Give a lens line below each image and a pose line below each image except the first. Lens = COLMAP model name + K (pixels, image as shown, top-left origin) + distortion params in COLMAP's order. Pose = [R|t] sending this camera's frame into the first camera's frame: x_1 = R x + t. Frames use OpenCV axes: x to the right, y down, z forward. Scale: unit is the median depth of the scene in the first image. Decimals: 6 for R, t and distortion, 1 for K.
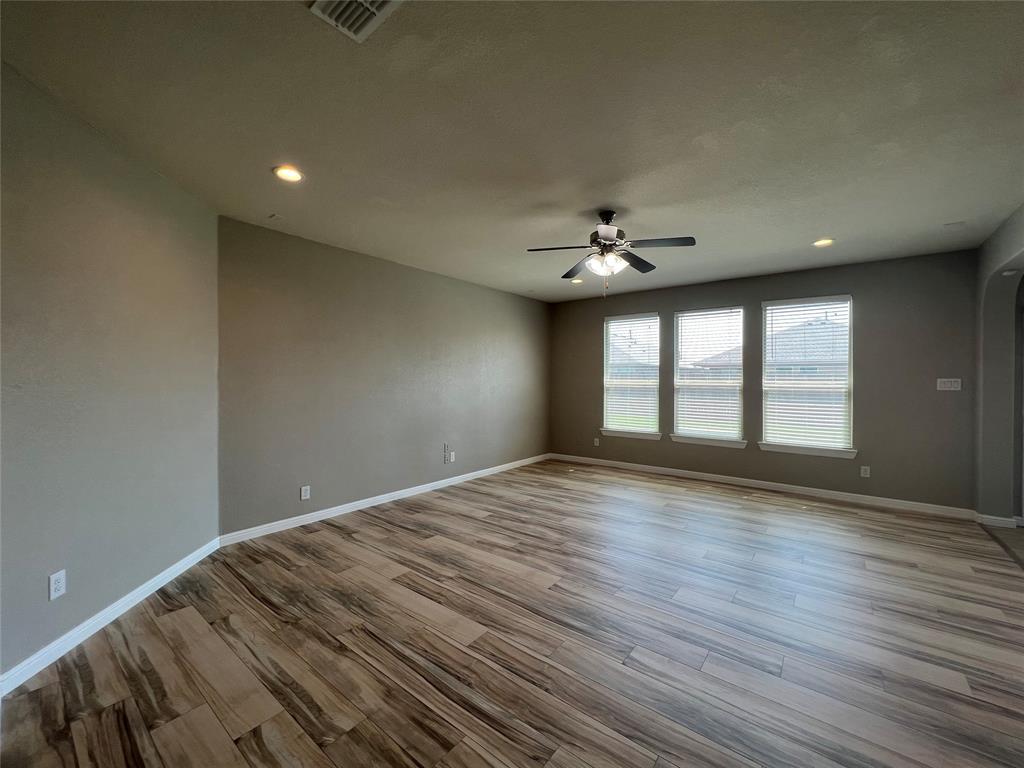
lens RADIAL K [[411.4, 0, 498.6], [0, 411.4, 389.8], [0, 0, 1]] dist [-0.003128, 0.000974]
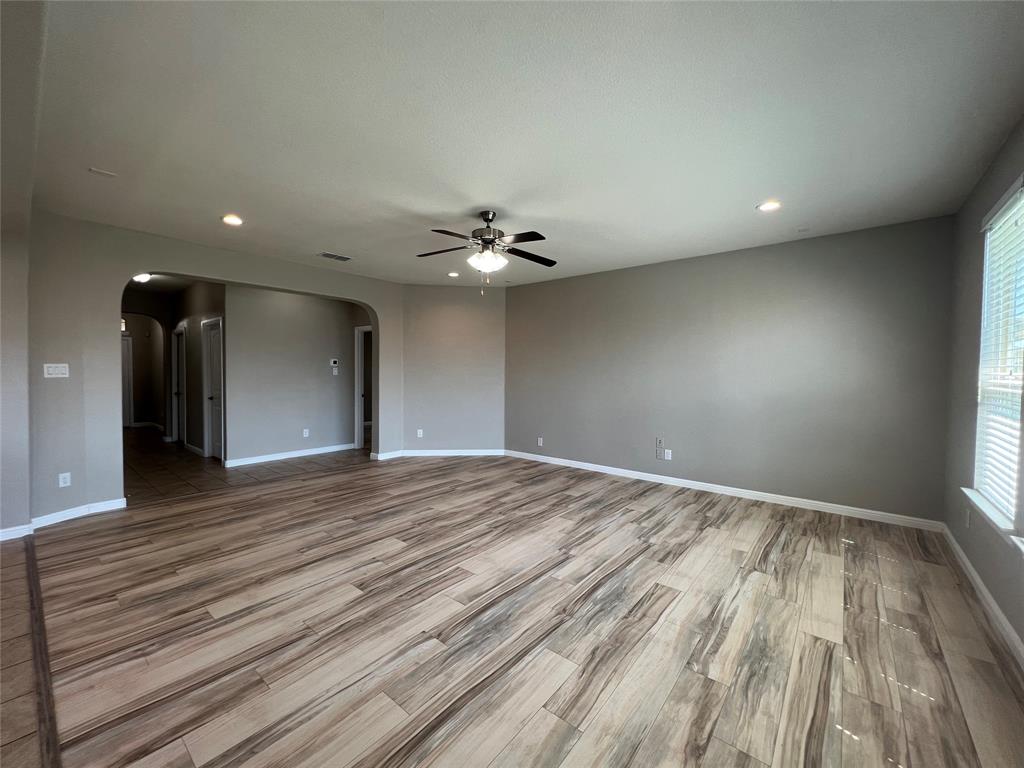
lens RADIAL K [[411.4, 0, 510.8], [0, 411.4, 383.7], [0, 0, 1]] dist [-0.003128, 0.000974]
pose [[-0.000790, 0.028918, -0.999581, 1.133015], [-0.032803, 0.999043, 0.028929, -0.013794], [0.999462, 0.032812, 0.000159, 0.904450]]
